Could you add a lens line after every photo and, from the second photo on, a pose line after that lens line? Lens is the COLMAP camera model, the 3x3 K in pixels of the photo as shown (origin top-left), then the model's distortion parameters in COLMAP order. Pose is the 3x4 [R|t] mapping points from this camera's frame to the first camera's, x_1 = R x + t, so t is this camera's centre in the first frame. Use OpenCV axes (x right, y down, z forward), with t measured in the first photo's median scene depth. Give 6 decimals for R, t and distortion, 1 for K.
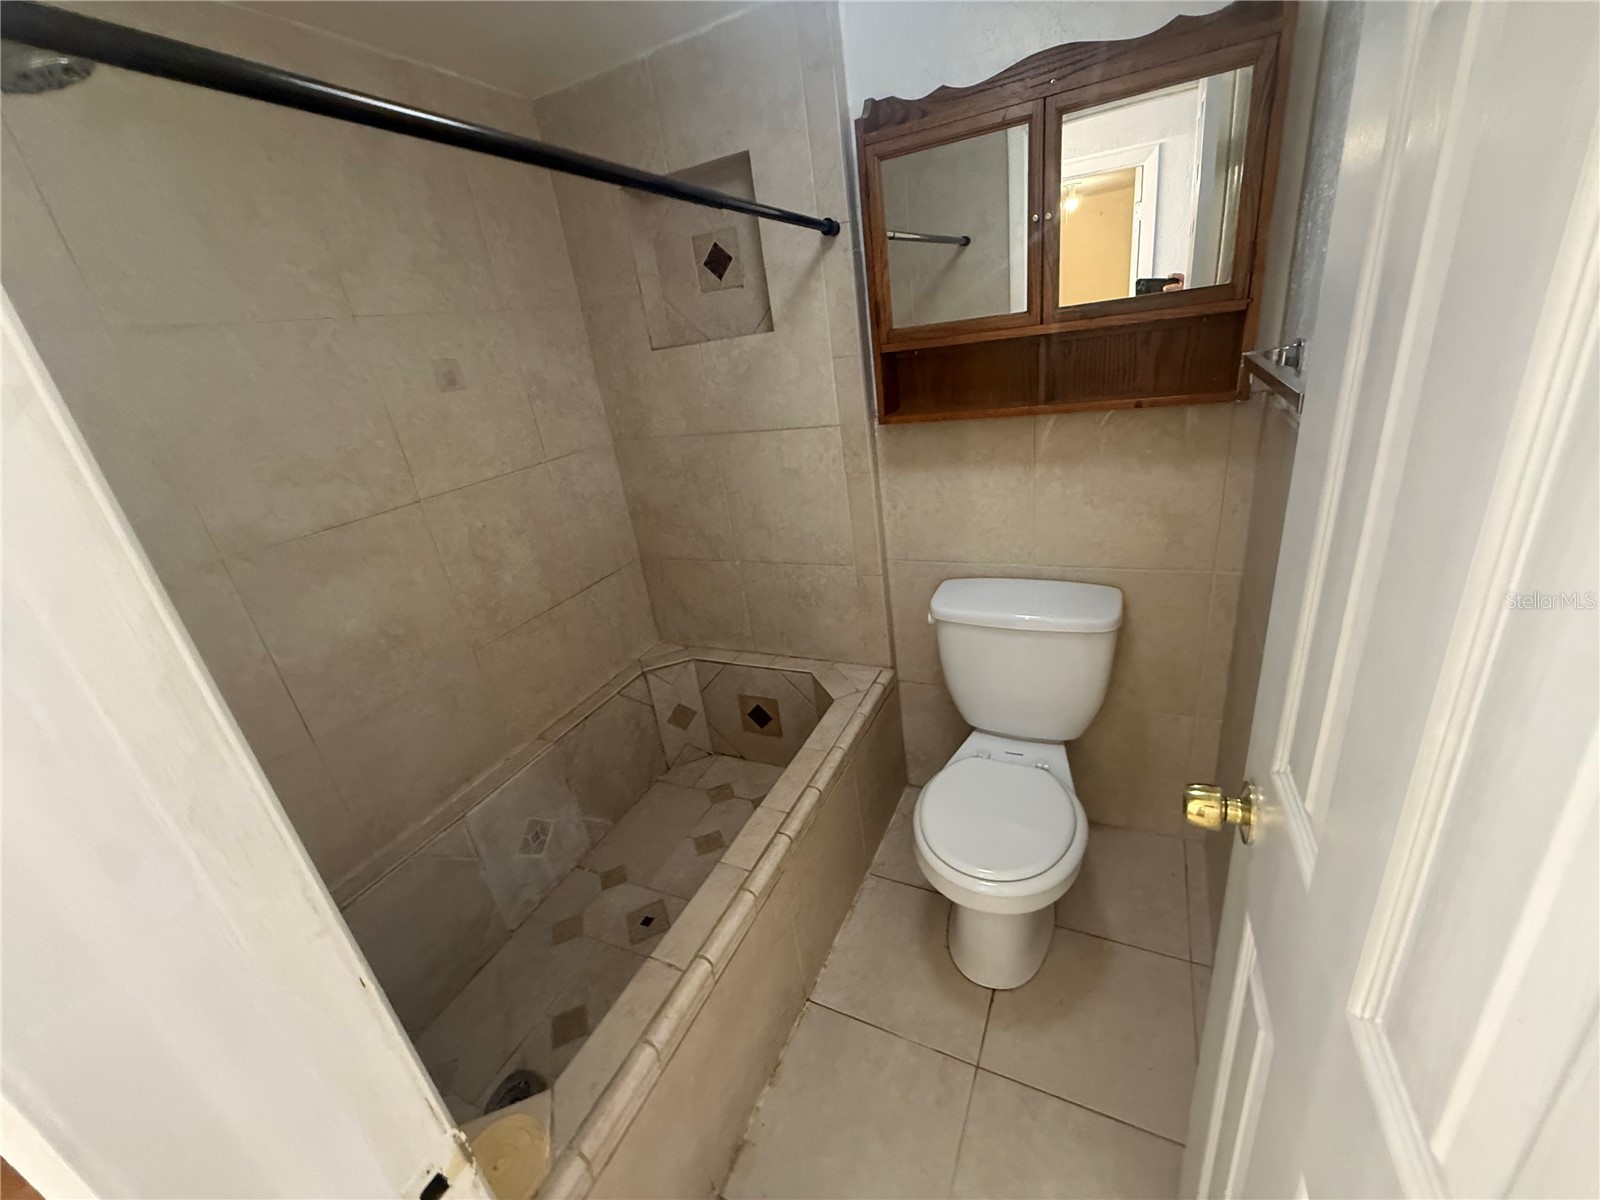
lens RADIAL K [[642.5, 0, 802.2], [0, 642.5, 602.9], [0, 0, 1]] dist [-0.001704, -0.000392]
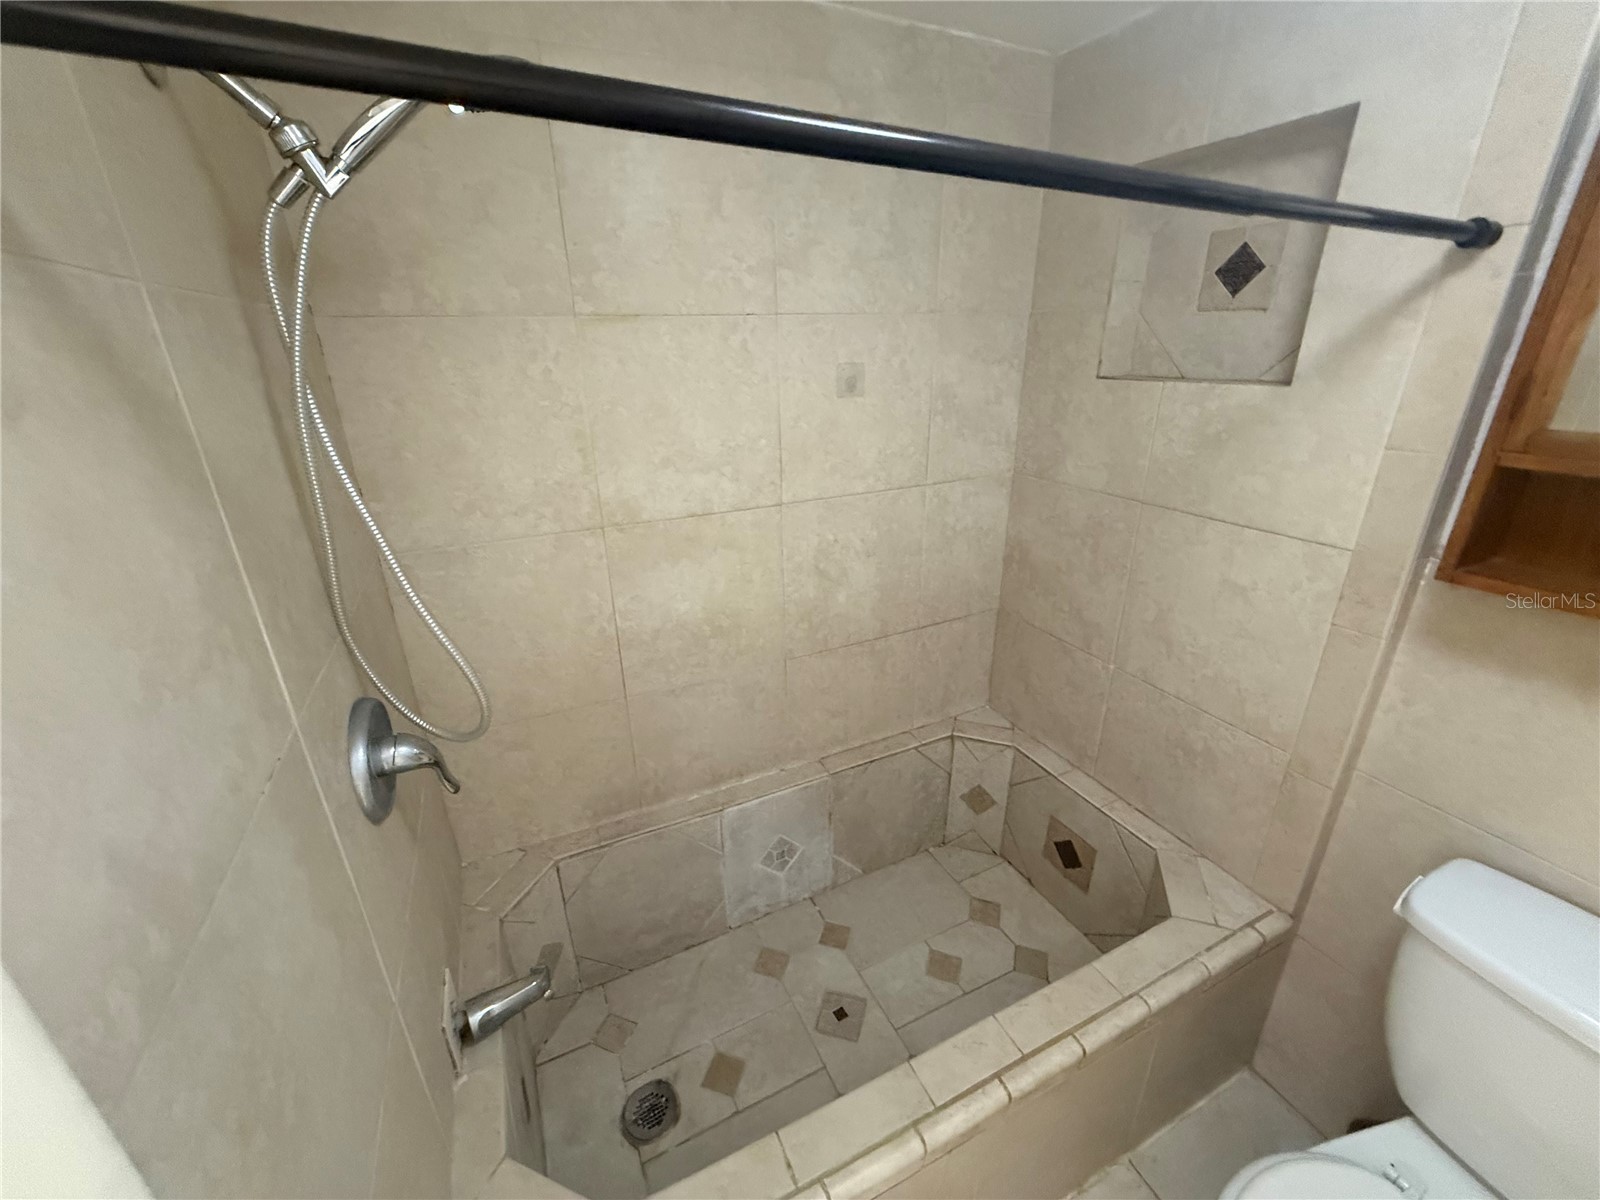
lens RADIAL K [[642.5, 0, 798.8], [0, 642.5, 596.0], [0, 0, 1]] dist [-0.001704, -0.000392]
pose [[0.767691, 0.340893, -0.542625, -0.001074], [-0.319989, 0.937566, 0.136296, -0.152032], [0.555209, 0.069001, 0.828843, 0.196663]]
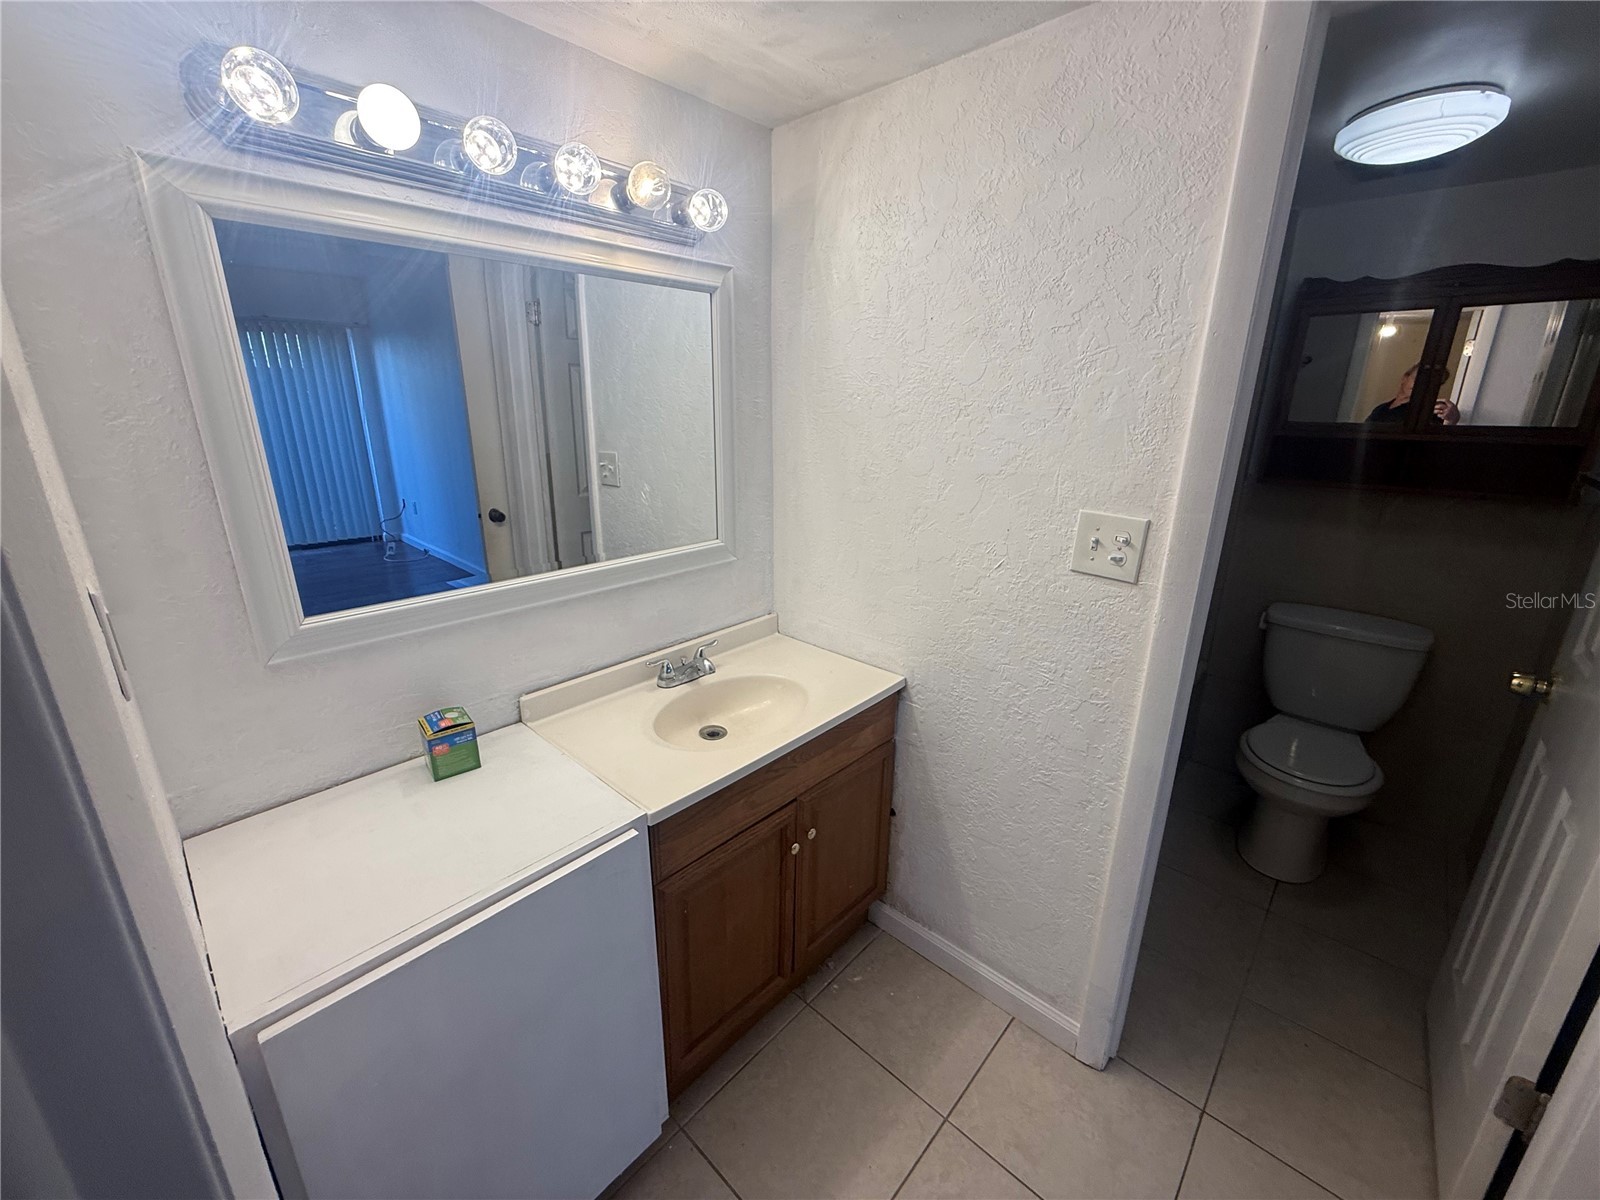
lens RADIAL K [[642.5, 0, 795.2], [0, 642.5, 598.8], [0, 0, 1]] dist [-0.001704, -0.000392]
pose [[0.944825, 0.217595, -0.244865, -0.467367], [-0.236707, 0.970233, -0.051167, 0.309948], [0.226442, 0.106305, 0.968206, -0.634458]]
